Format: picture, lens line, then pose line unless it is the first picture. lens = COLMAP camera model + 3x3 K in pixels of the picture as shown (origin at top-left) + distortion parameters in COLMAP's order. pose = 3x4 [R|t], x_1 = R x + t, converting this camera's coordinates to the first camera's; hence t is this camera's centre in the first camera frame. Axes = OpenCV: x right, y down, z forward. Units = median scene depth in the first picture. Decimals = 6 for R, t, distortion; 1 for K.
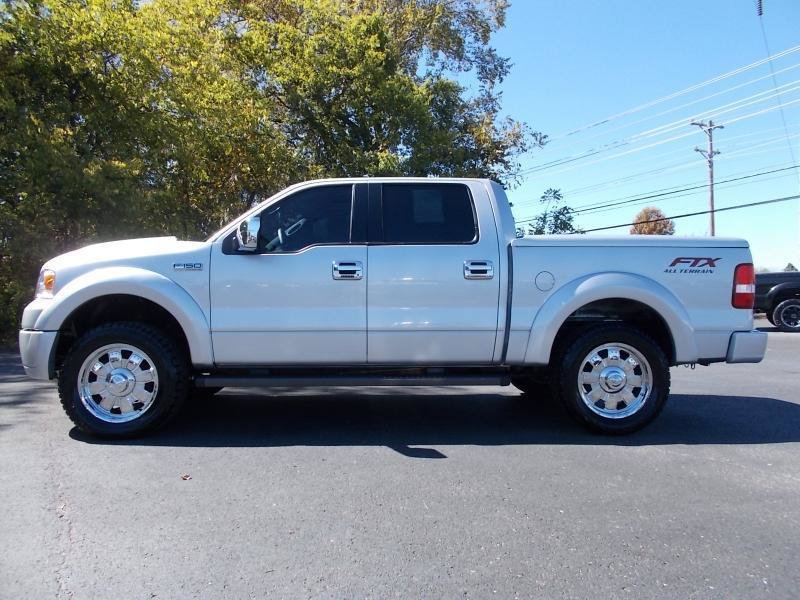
lens RADIAL K [[614.0, 0, 399.2], [0, 614.0, 300.1], [0, 0, 1]] dist [0.003491, -0.013832]
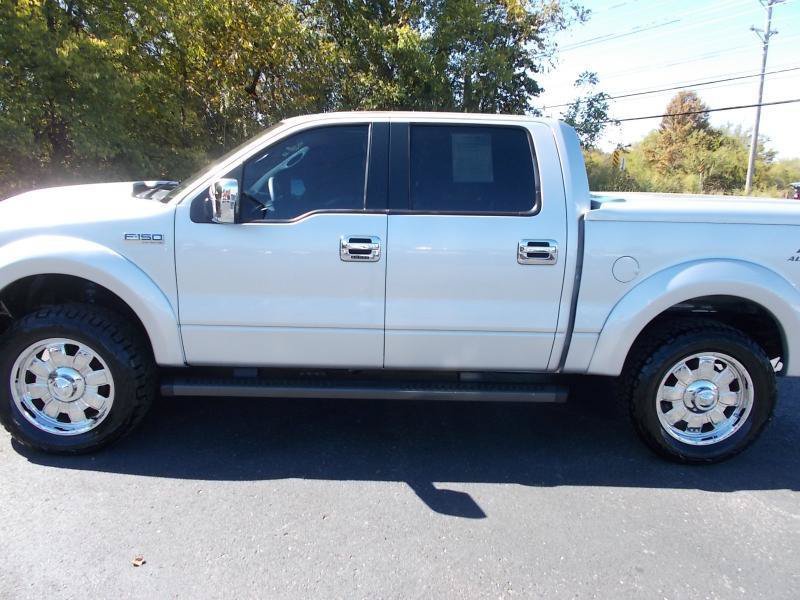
lens RADIAL K [[614.0, 0, 399.1], [0, 614.0, 301.6], [0, 0, 1]] dist [0.003491, -0.013832]
pose [[0.999343, 0.032141, -0.016735, -0.022815], [-0.028200, 0.979826, 0.197851, -0.131255], [0.022757, -0.197249, 0.980089, 0.261439]]
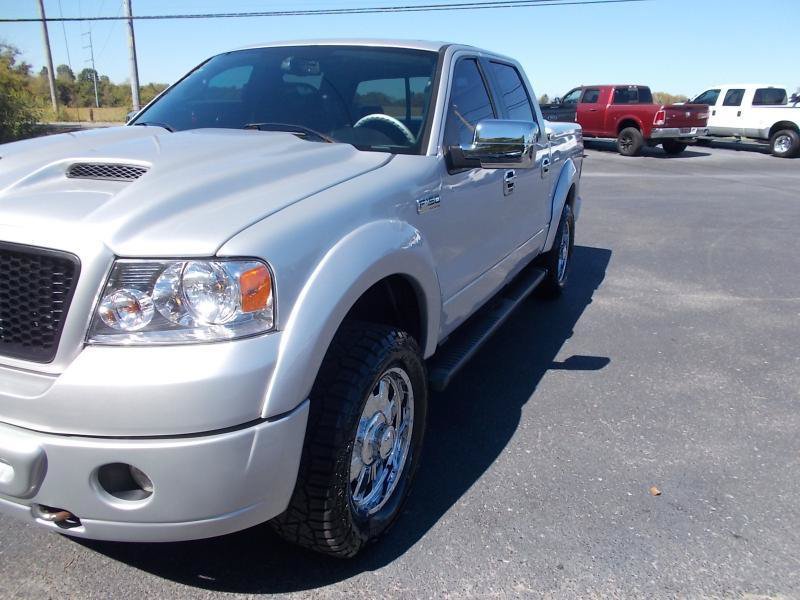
lens RADIAL K [[614.0, 0, 402.3], [0, 614.0, 292.9], [0, 0, 1]] dist [0.003491, -0.013832]
pose [[0.463206, -0.251288, 0.849879, -0.835593], [-0.010492, 0.957338, 0.288780, -0.135065], [-0.886188, -0.142682, 0.440809, 0.742117]]
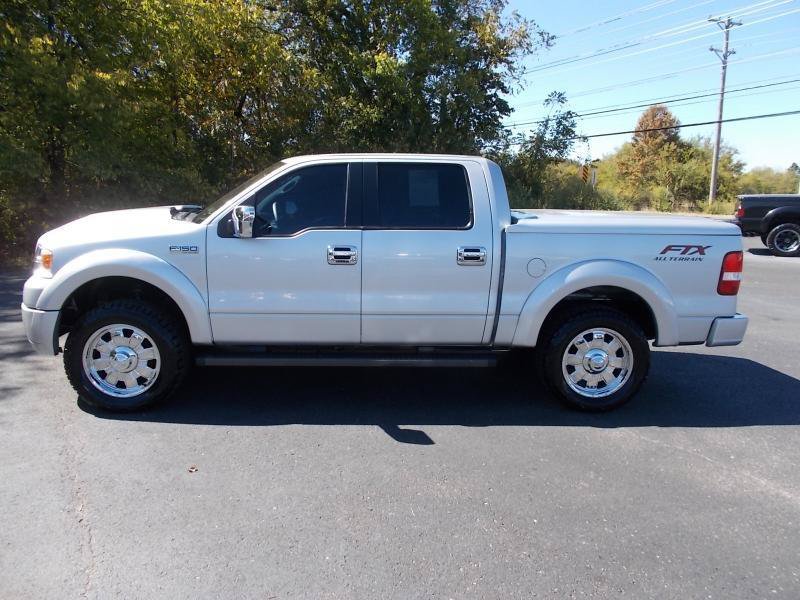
lens RADIAL K [[614.0, 0, 400.0], [0, 614.0, 302.5], [0, 0, 1]] dist [0.003491, -0.013832]
pose [[0.999787, 0.017960, 0.010142, 0.001714], [-0.019484, 0.983707, 0.178721, -0.151756], [-0.006767, -0.178881, 0.983847, -0.009702]]
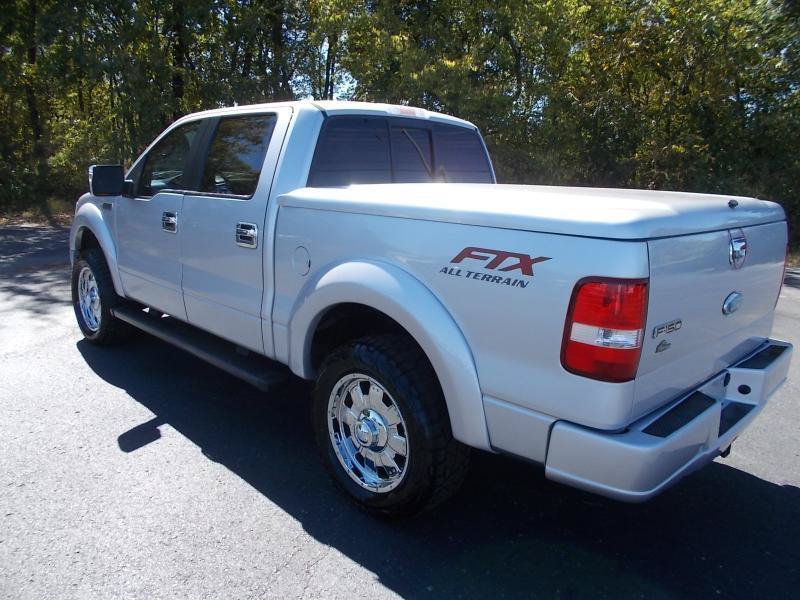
lens RADIAL K [[614.0, 0, 399.7], [0, 614.0, 298.7], [0, 0, 1]] dist [0.003491, -0.013832]
pose [[0.665854, 0.174407, -0.725411, 0.807053], [-0.032578, 0.978163, 0.205272, -0.132295], [0.745370, -0.113049, 0.656995, 0.632734]]
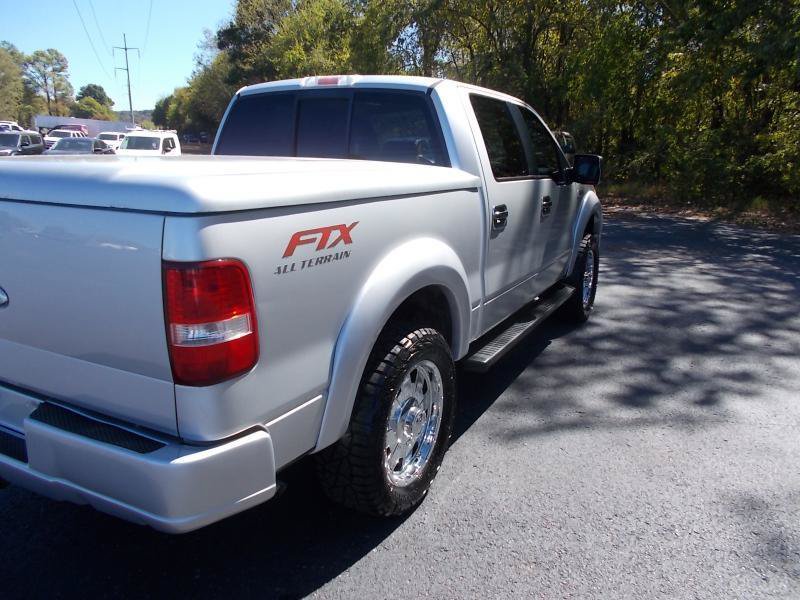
lens RADIAL K [[614.0, 0, 402.4], [0, 614.0, 296.7], [0, 0, 1]] dist [0.003491, -0.013832]
pose [[0.583561, -0.193369, 0.788711, 0.165149], [-0.007711, 0.969873, 0.243490, -0.131394], [-0.812033, -0.148173, 0.564489, 0.716542]]
